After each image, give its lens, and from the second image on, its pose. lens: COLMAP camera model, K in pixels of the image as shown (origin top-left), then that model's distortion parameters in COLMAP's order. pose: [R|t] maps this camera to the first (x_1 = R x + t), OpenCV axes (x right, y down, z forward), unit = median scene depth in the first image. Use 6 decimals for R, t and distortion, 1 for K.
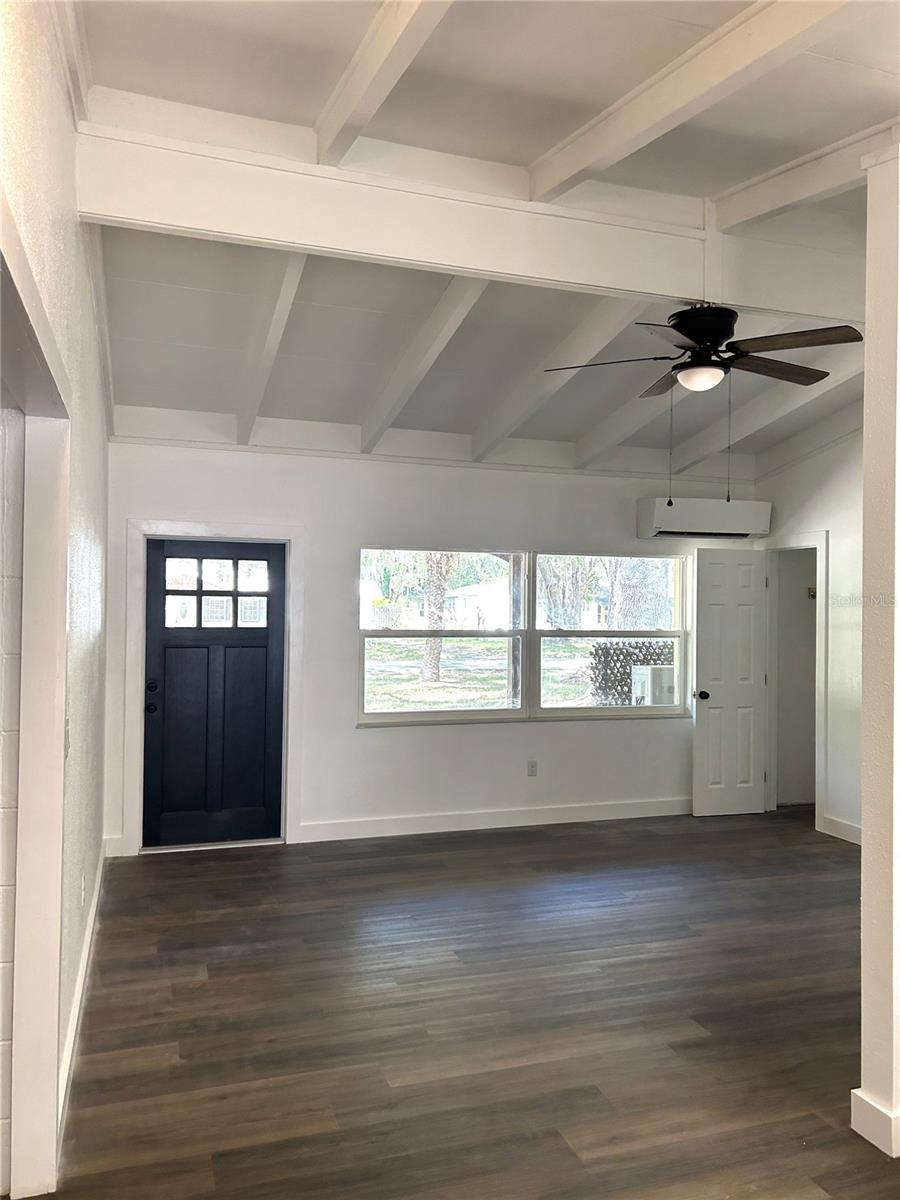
lens RADIAL K [[908.8, 0, 451.4], [0, 908.8, 596.2], [0, 0, 1]] dist [0.046104, -0.061302]
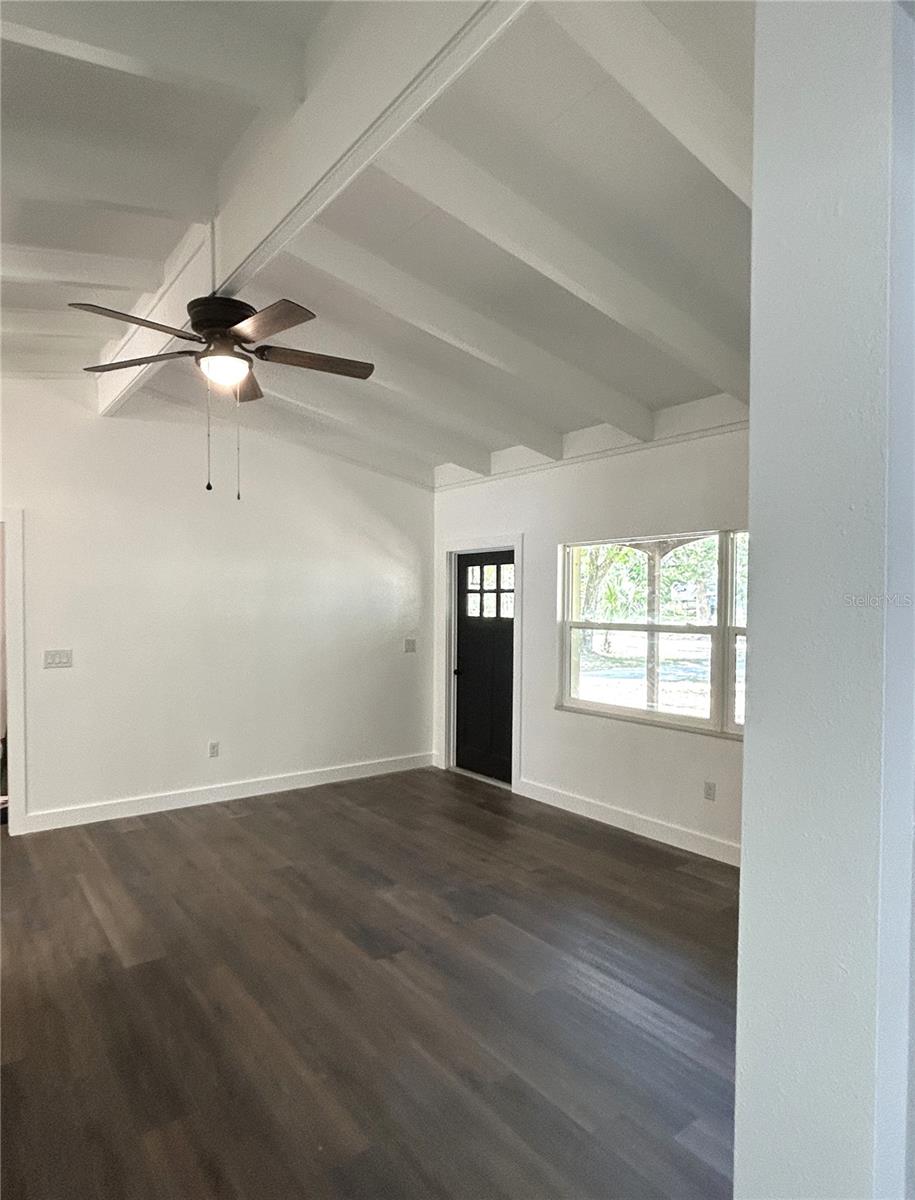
lens RADIAL K [[689.3, 0, 431.1], [0, 689.3, 618.5], [0, 0, 1]] dist [-0.004773, -0.001057]
pose [[0.293316, 0.014182, -0.955910, 0.874277], [0.018282, 0.999624, 0.020440, 0.018830], [0.955841, -0.023471, 0.292946, 0.805166]]
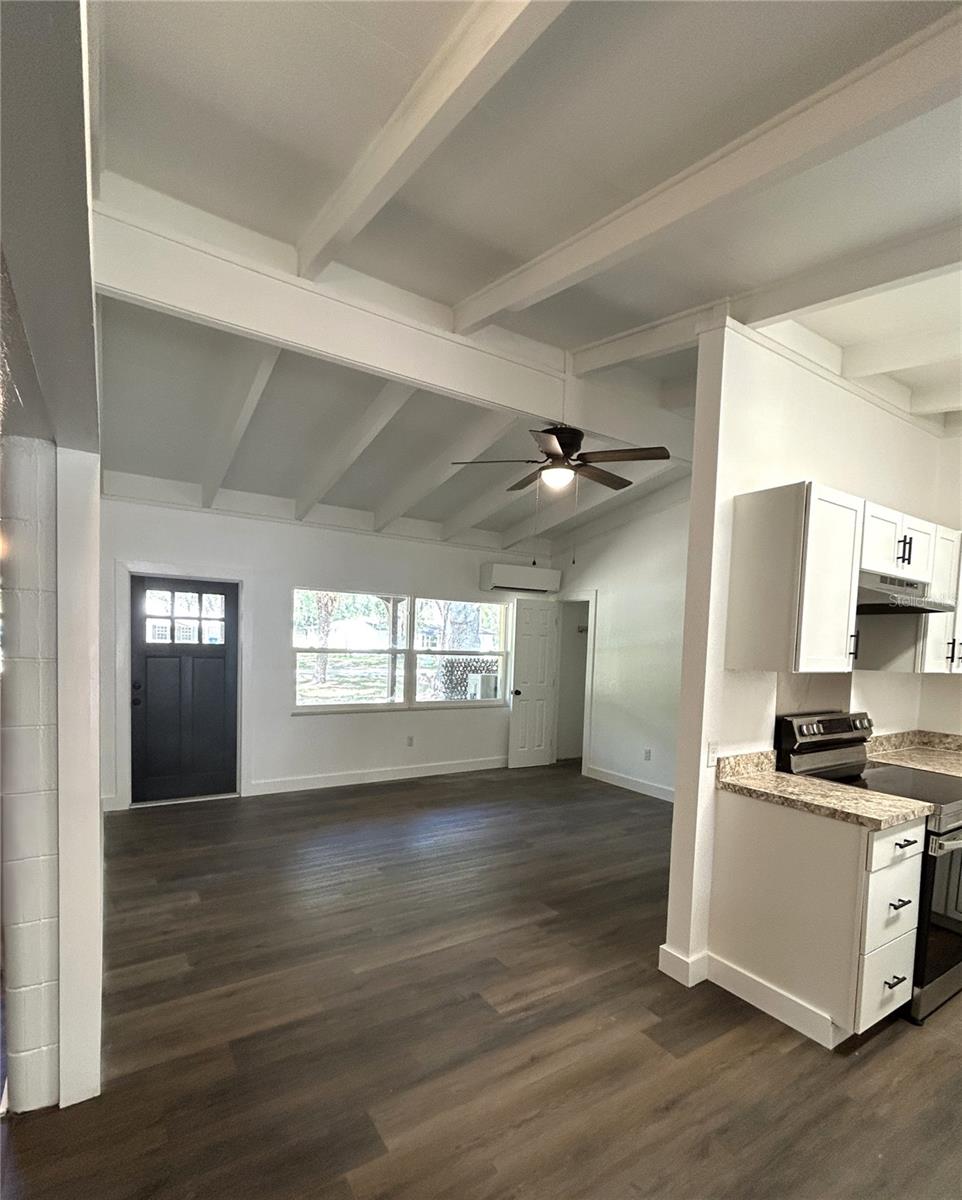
lens RADIAL K [[569.8, 0, 450.9], [0, 569.8, 673.4], [0, 0, 1]] dist [-0.010827, -0.000521]
pose [[0.975058, 0.008256, 0.221795, -0.076260], [-0.025068, 0.997010, 0.073092, 0.009561], [-0.220529, -0.076829, 0.972350, 0.104984]]
